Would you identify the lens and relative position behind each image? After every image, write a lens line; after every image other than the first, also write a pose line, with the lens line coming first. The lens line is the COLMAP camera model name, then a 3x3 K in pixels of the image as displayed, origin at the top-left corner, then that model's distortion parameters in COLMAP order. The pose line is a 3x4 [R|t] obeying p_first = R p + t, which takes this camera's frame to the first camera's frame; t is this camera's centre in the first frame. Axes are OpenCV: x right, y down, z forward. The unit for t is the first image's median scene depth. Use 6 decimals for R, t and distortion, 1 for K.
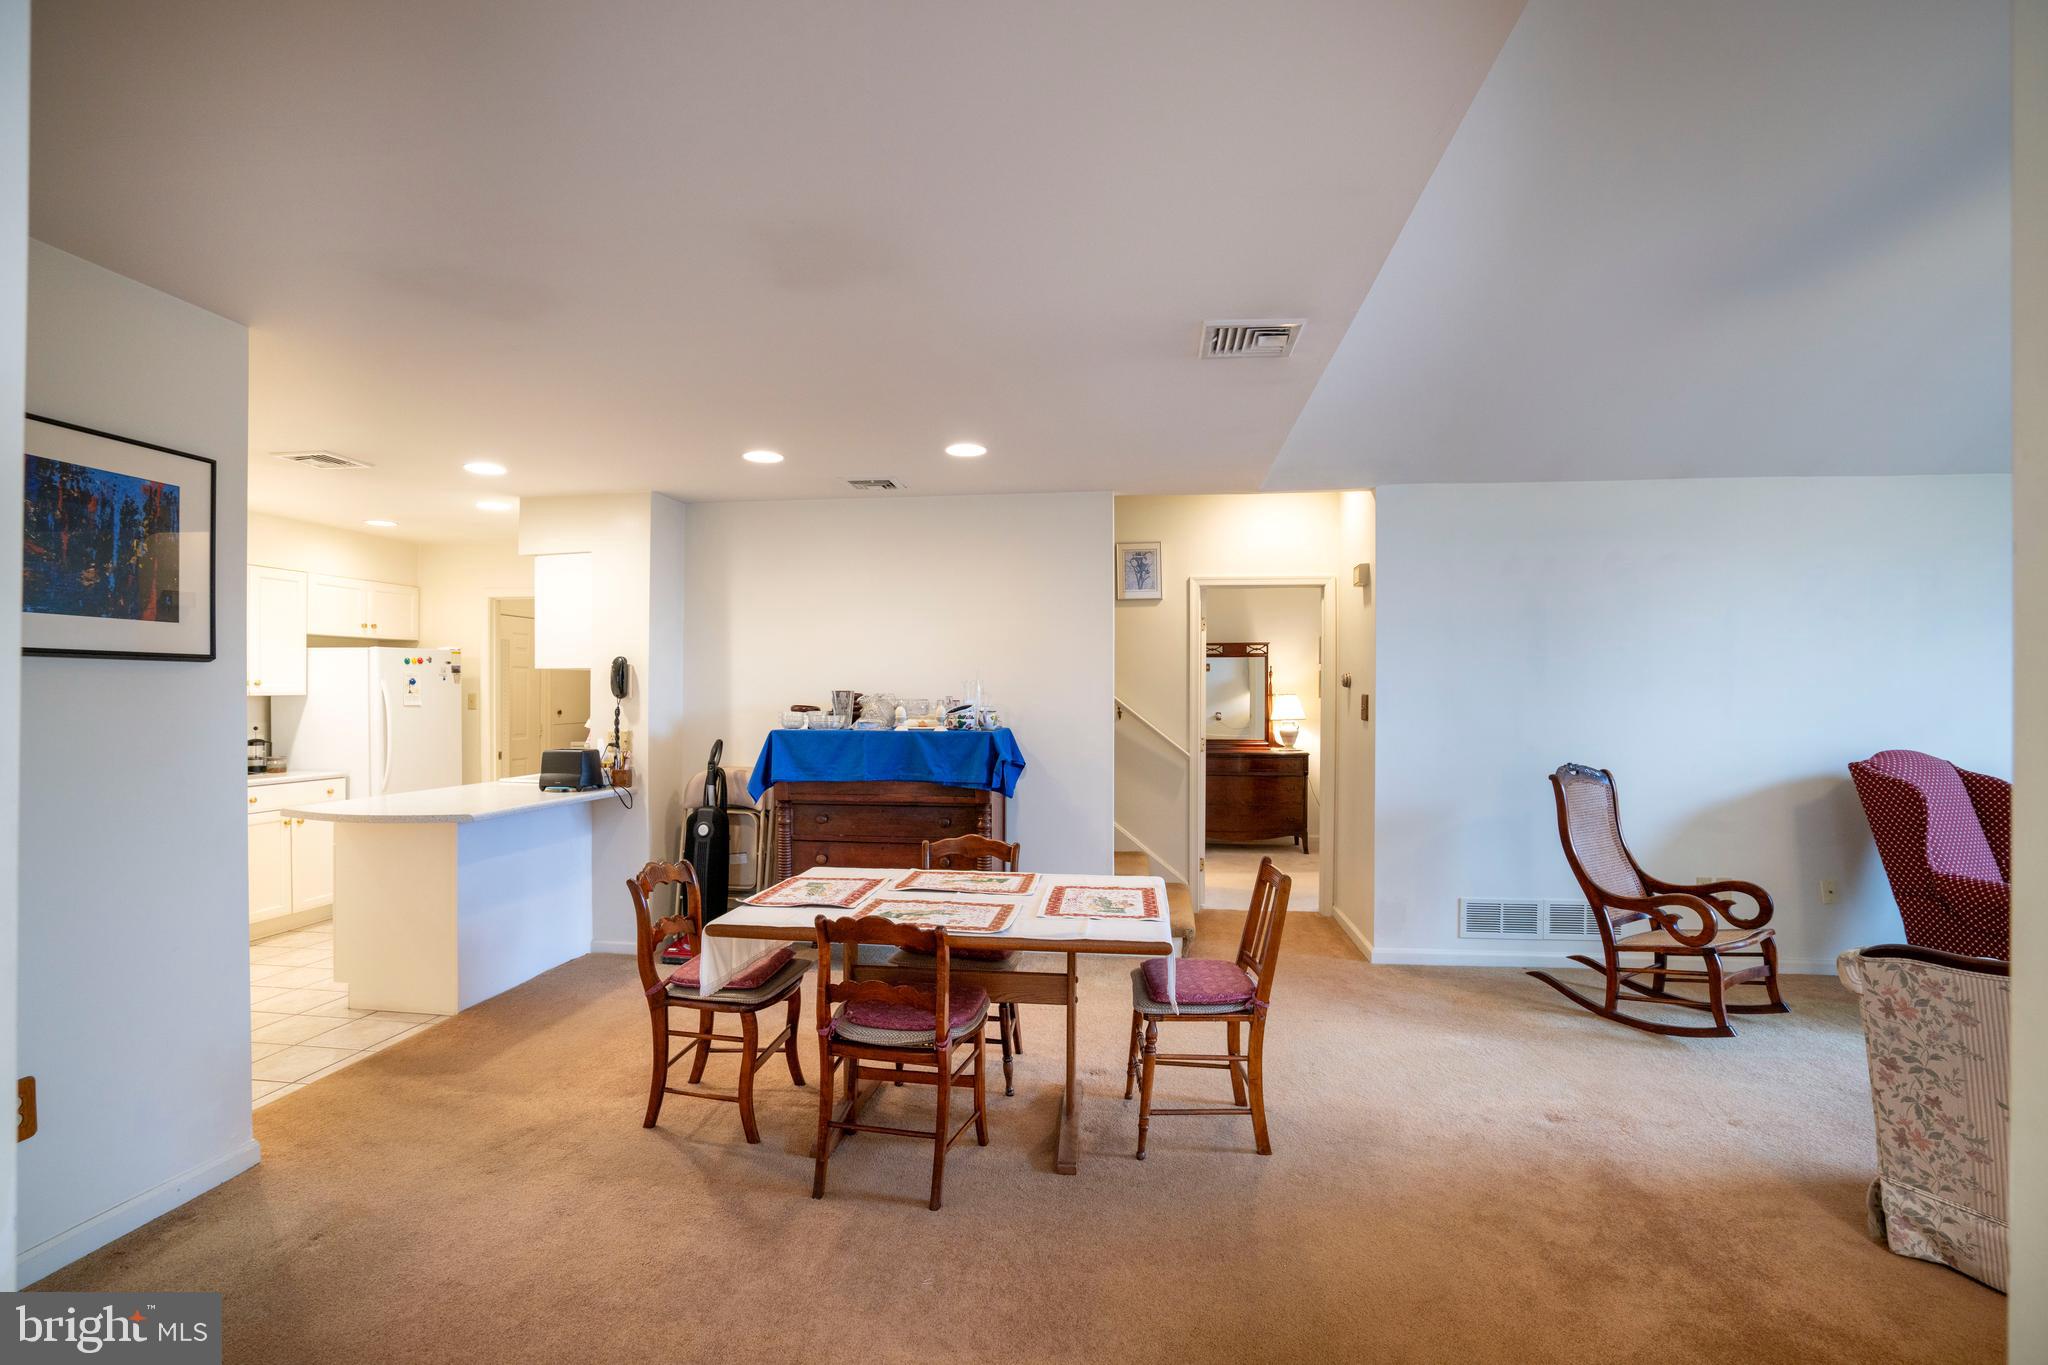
lens RADIAL K [[946.0, 0, 1020.0], [0, 946.0, 691.9], [0, 0, 1]] dist [-0.051843, 0.022383]
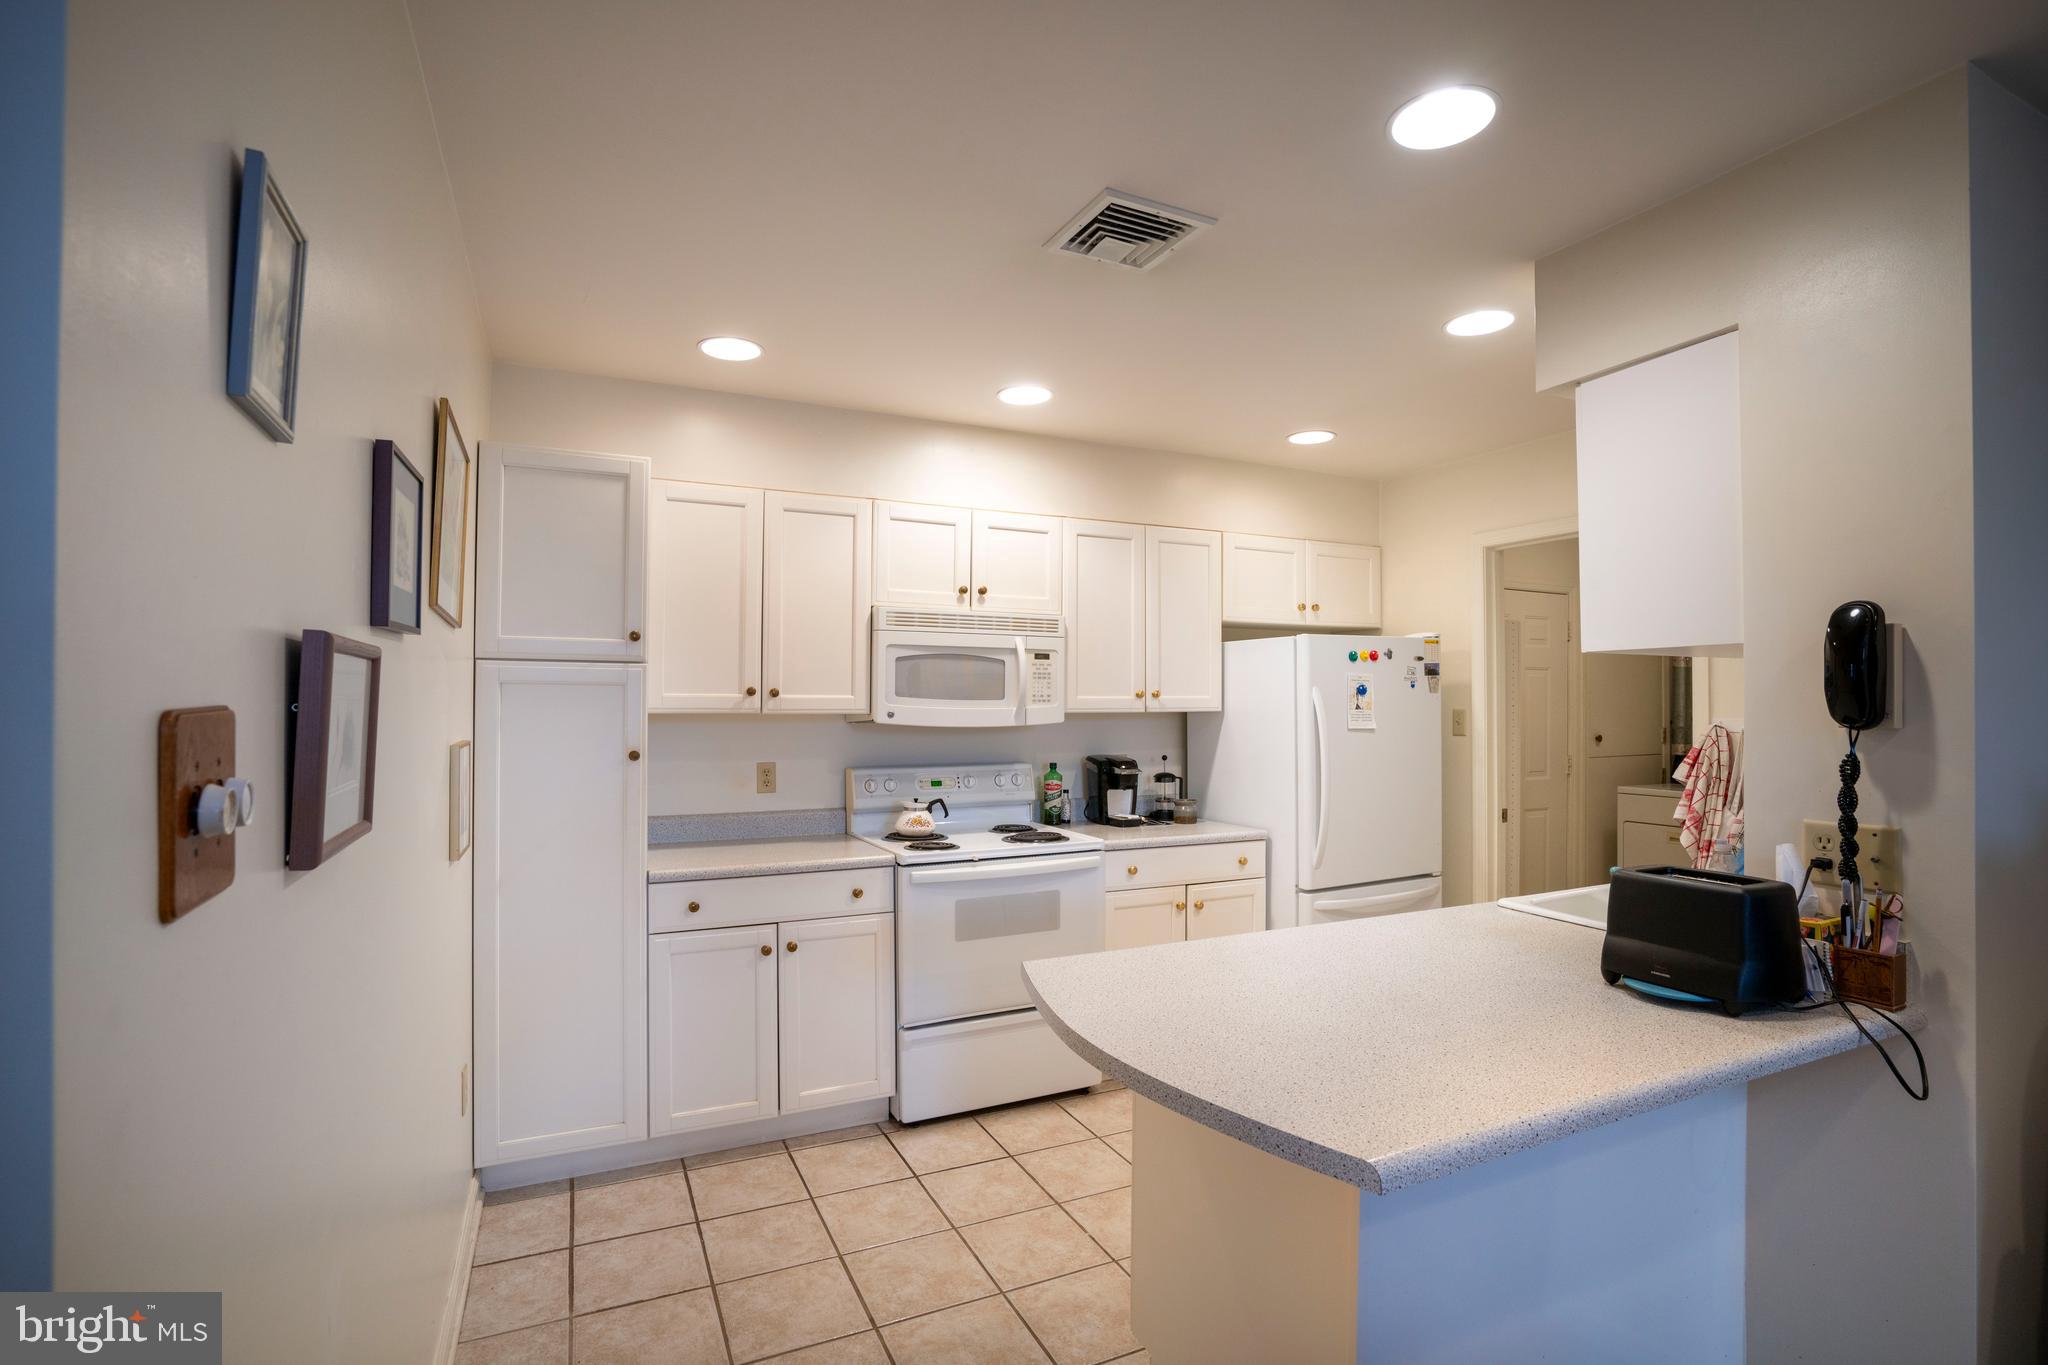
lens RADIAL K [[946.0, 0, 1020.0], [0, 946.0, 691.9], [0, 0, 1]] dist [-0.051843, 0.022383]
pose [[0.546592, -0.012128, -0.837311, -0.301960], [-0.000517, 0.999890, -0.014820, -0.000659], [0.837399, 0.008533, 0.546526, 0.551648]]
